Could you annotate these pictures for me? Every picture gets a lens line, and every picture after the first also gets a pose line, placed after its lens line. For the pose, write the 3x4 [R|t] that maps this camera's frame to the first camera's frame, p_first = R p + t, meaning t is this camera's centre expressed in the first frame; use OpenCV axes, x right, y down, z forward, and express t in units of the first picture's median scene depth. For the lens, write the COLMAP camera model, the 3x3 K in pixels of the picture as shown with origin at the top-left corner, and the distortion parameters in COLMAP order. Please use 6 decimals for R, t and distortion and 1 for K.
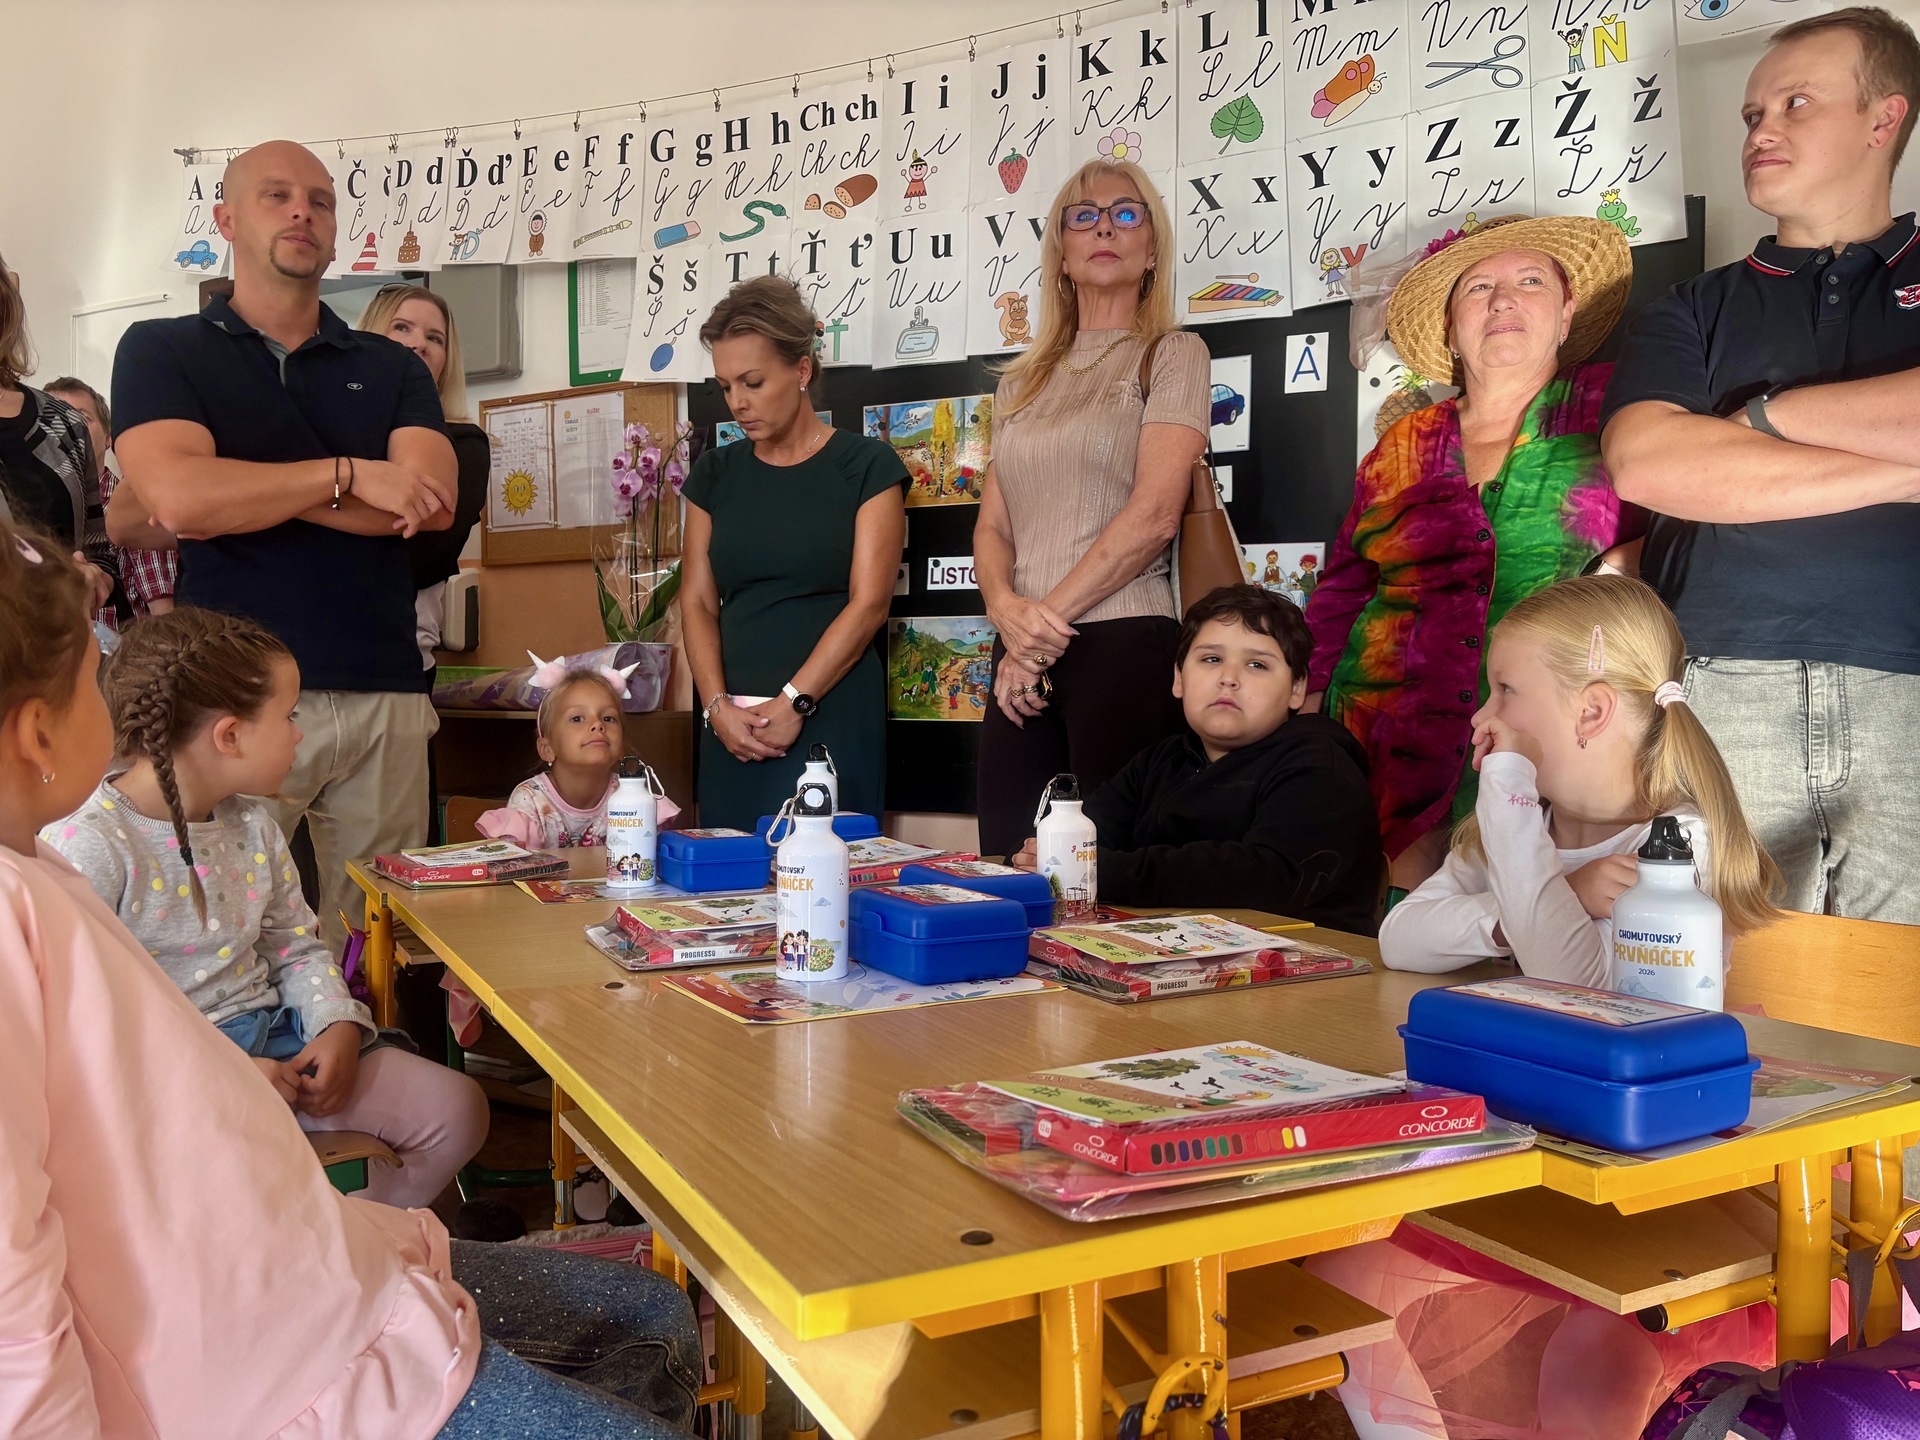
lens RADIAL K [[1456.5, 0, 929.7], [0, 1456.5, 709.9], [0, 0, 1]] dist [0.057722, -0.061013]
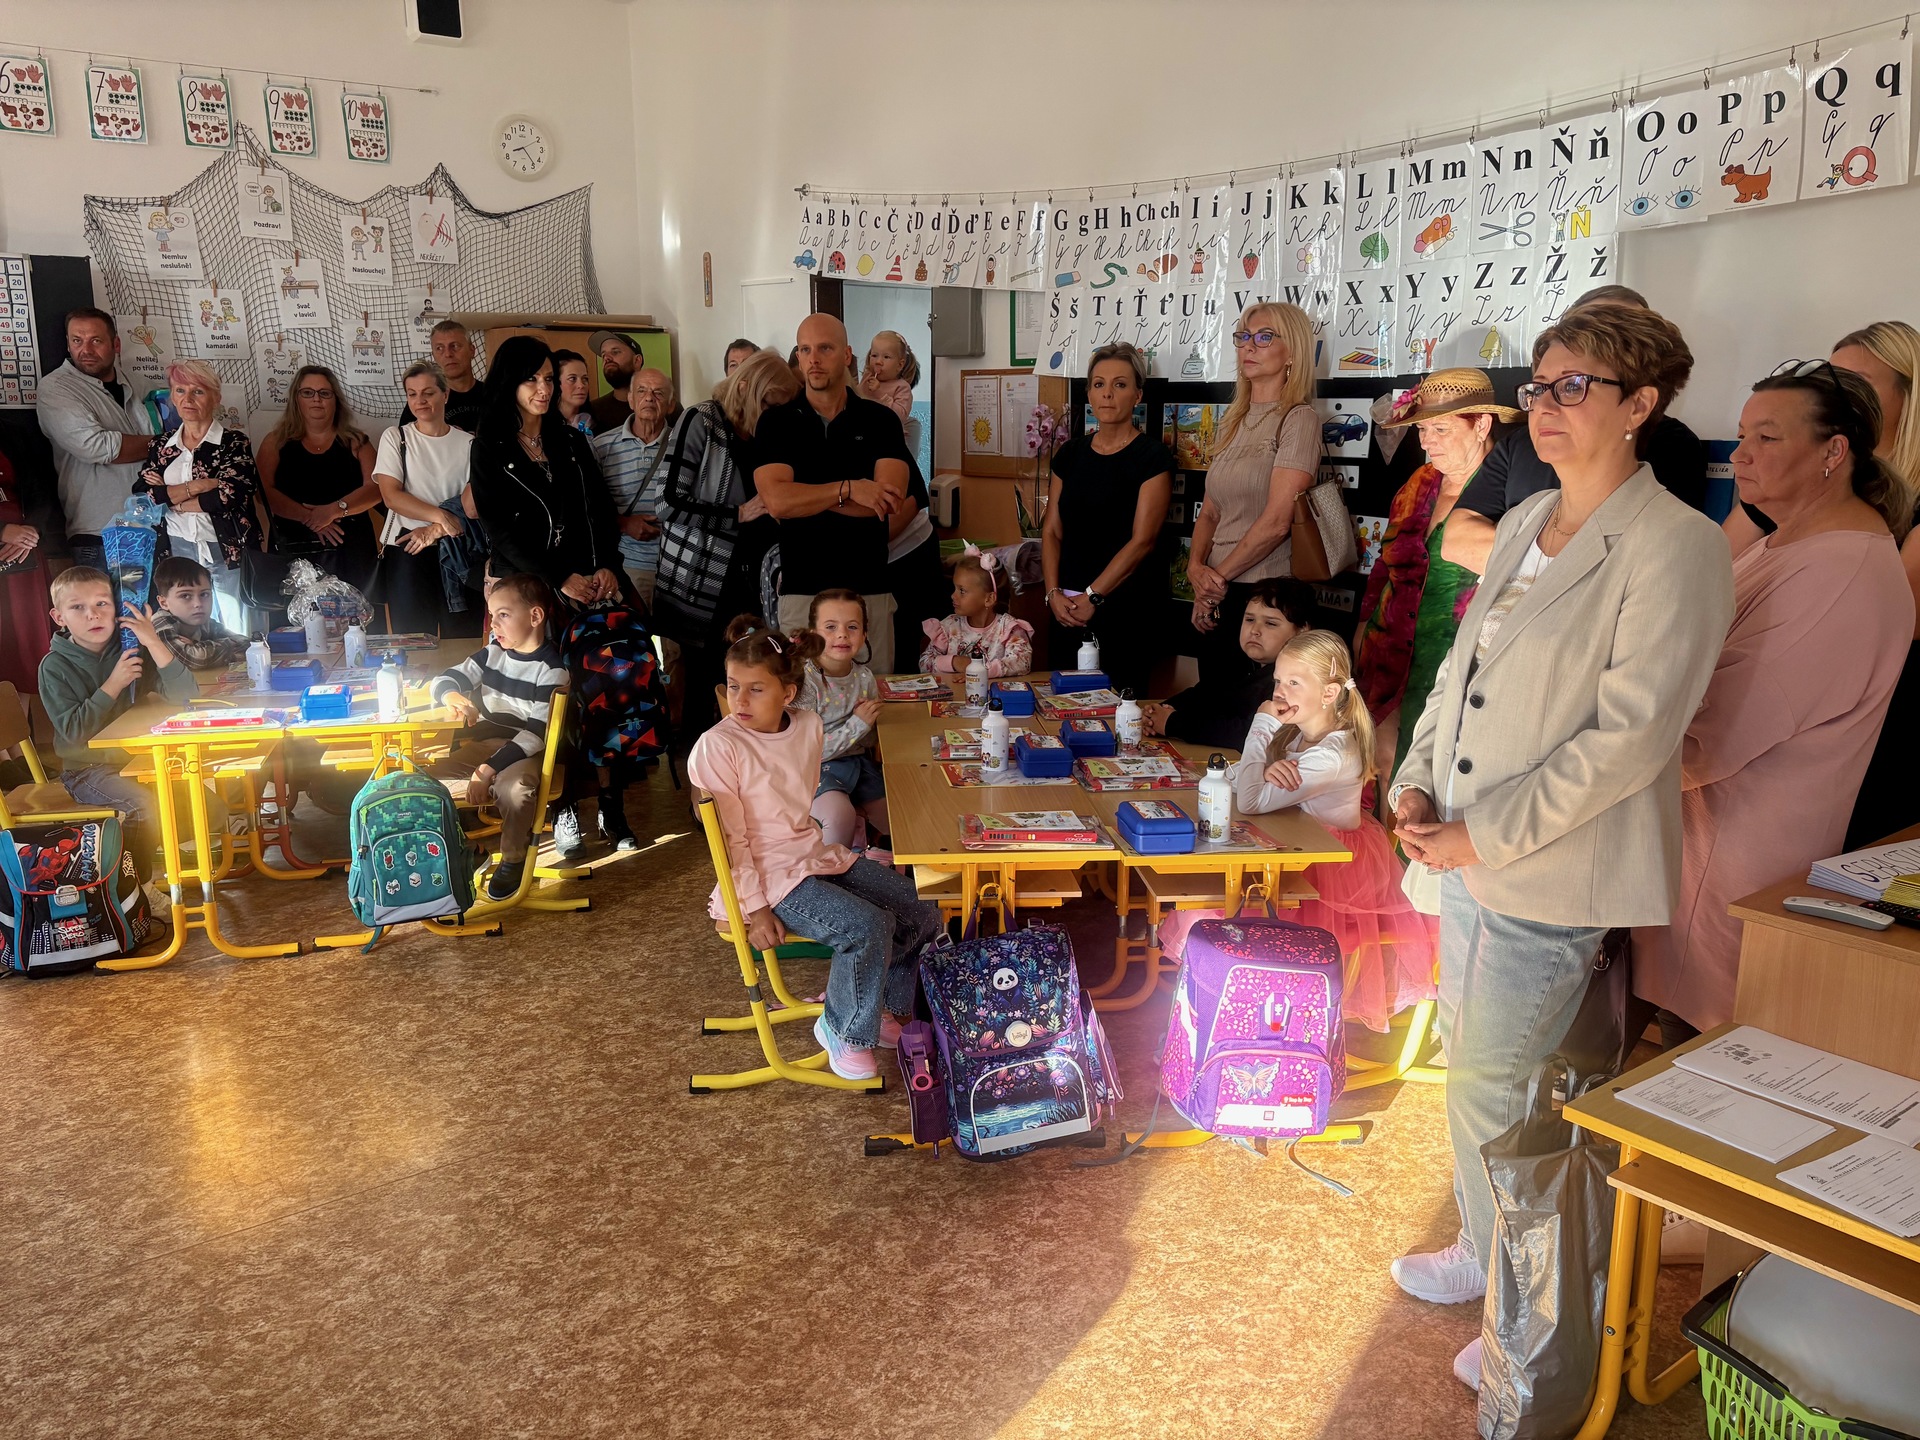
lens RADIAL K [[1456.5, 0, 958.1], [0, 1456.5, 740.0], [0, 0, 1]] dist [0.057722, -0.061013]
pose [[0.925749, 0.089518, -0.367390, 0.379082], [-0.005747, 0.974793, 0.223037, -0.208577], [0.378095, -0.204365, 0.902928, -0.637339]]
